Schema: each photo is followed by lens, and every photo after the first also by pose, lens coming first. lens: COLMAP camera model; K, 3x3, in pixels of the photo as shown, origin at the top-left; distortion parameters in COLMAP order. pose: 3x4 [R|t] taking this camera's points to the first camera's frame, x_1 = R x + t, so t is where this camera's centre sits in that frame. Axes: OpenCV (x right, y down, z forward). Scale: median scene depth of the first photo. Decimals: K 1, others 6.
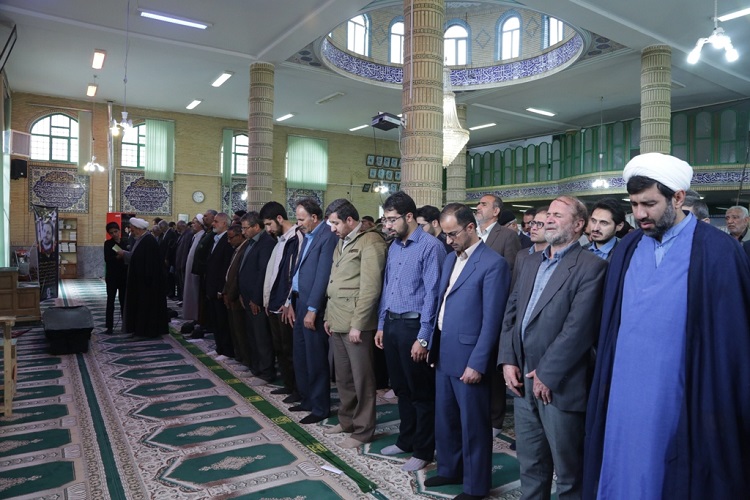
lens RADIAL K [[522.5, 0, 382.7], [0, 522.5, 254.7], [0, 0, 1]] dist [-0.101700, 0.062785]
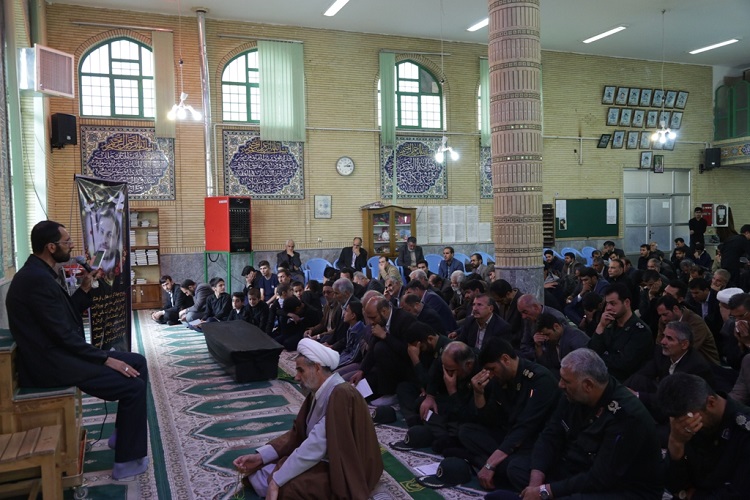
lens RADIAL K [[627.4, 0, 369.7], [0, 627.4, 243.0], [0, 0, 1]] dist [-0.012479, 0.026015]
pose [[0.985292, -0.028623, -0.168468, -0.220399], [0.029480, 0.999562, 0.002587, -0.024653], [0.168320, -0.007515, 0.985704, 0.292935]]
